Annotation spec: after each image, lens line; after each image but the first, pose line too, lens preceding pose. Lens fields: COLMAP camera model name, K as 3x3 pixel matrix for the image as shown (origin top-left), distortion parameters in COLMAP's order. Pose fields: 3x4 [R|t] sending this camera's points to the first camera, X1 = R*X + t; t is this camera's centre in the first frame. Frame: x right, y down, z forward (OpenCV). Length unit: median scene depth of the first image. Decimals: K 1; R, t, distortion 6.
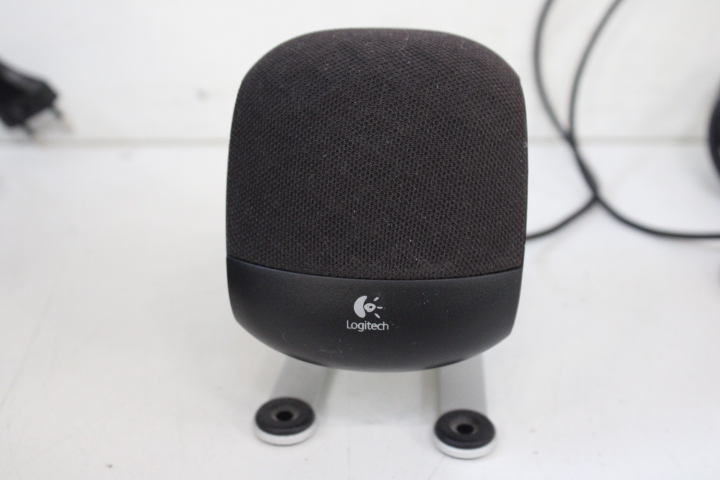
lens RADIAL K [[1048.3, 0, 360.0], [0, 1048.3, 240.0], [0, 0, 1]] dist [-0.061479, 0.009302]
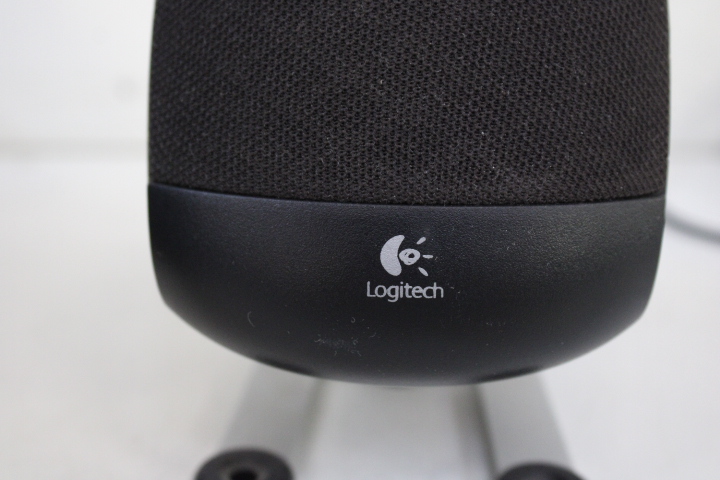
lens RADIAL K [[1048.3, 0, 360.0], [0, 1048.3, 240.0], [0, 0, 1]] dist [-0.061479, 0.009302]
pose [[0.997940, -0.001391, 0.064146, -0.051557], [0.008082, 0.994528, -0.104159, 0.112554], [-0.063650, 0.104463, 0.992490, 0.456234]]
